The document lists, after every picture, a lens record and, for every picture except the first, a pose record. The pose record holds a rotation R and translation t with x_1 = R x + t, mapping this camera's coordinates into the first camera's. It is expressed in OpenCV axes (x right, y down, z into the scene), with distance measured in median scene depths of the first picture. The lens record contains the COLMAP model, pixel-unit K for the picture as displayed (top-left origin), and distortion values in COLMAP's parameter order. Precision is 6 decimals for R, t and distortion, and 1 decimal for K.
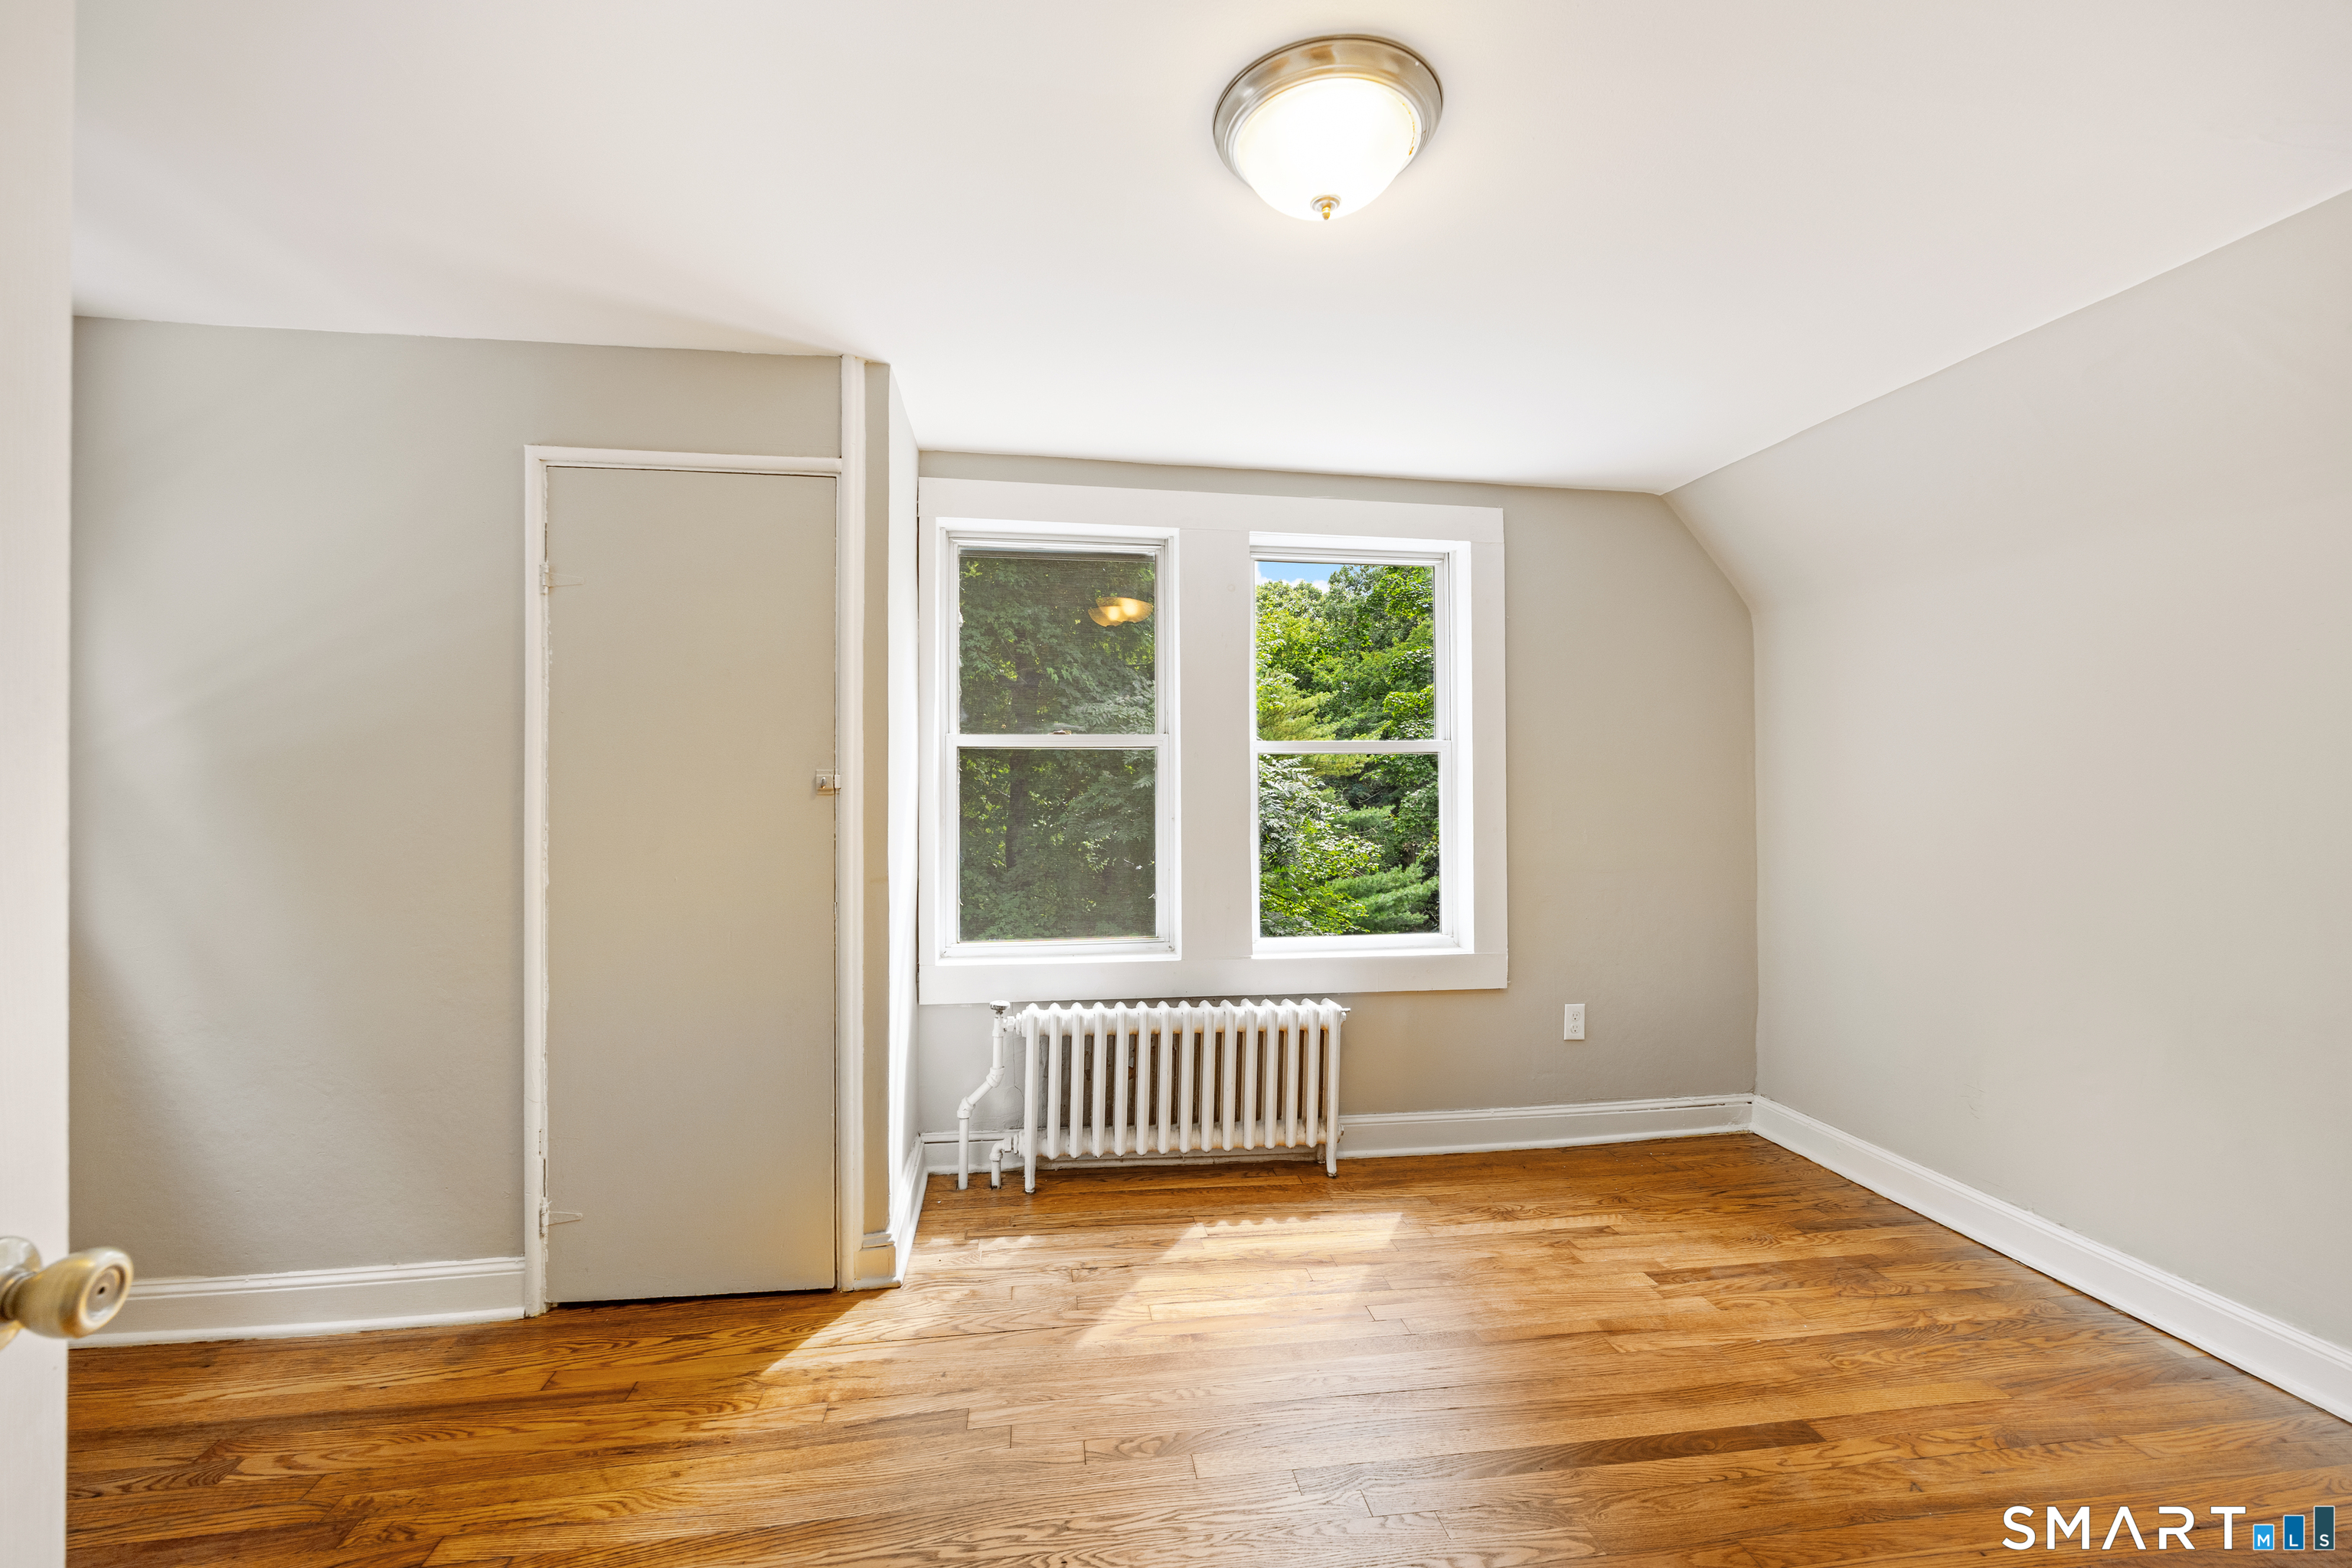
lens RADIAL K [[984.4, 0, 1185.3], [0, 984.4, 765.2], [0, 0, 1]] dist [-0.000406, 0.000223]
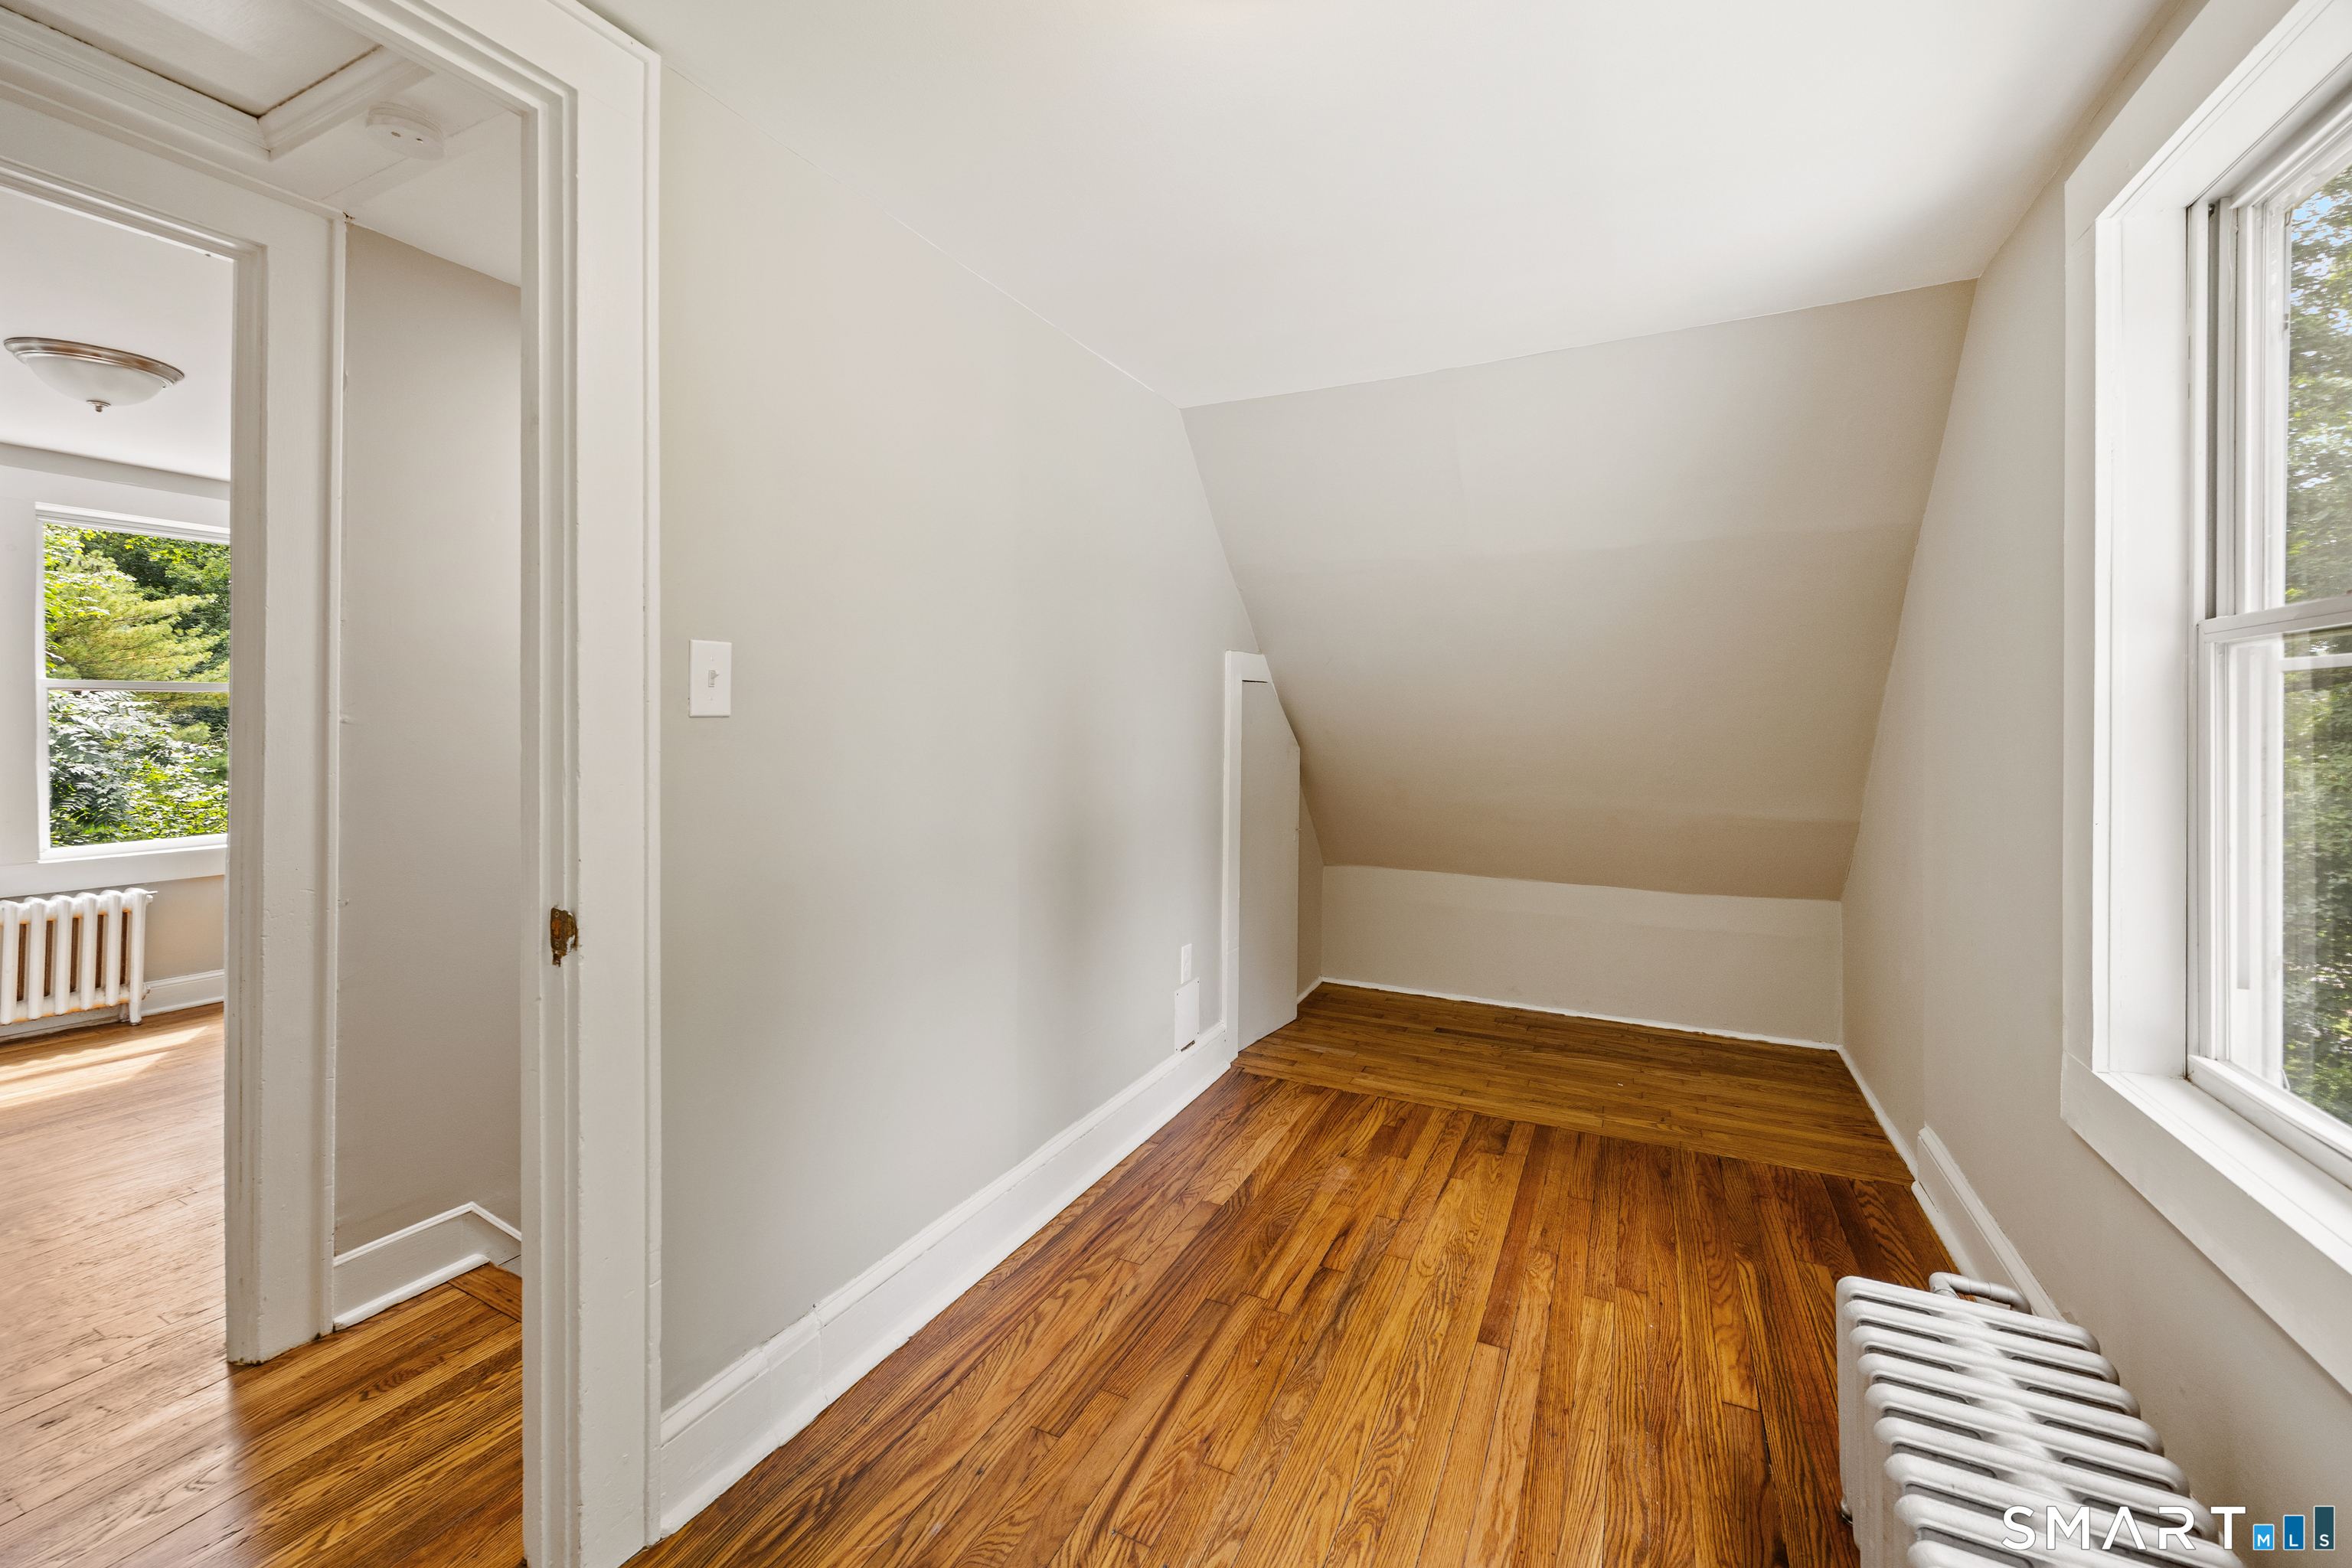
lens RADIAL K [[974.4, 0, 1187.4], [0, 974.4, 694.7], [0, 0, 1]] dist [-0.000488, -0.000431]
pose [[0.594020, 0.000092, 0.804450, -0.013267], [-0.001525, 0.999998, 0.001012, -0.003249], [-0.804449, -0.001828, 0.594020, -0.202065]]
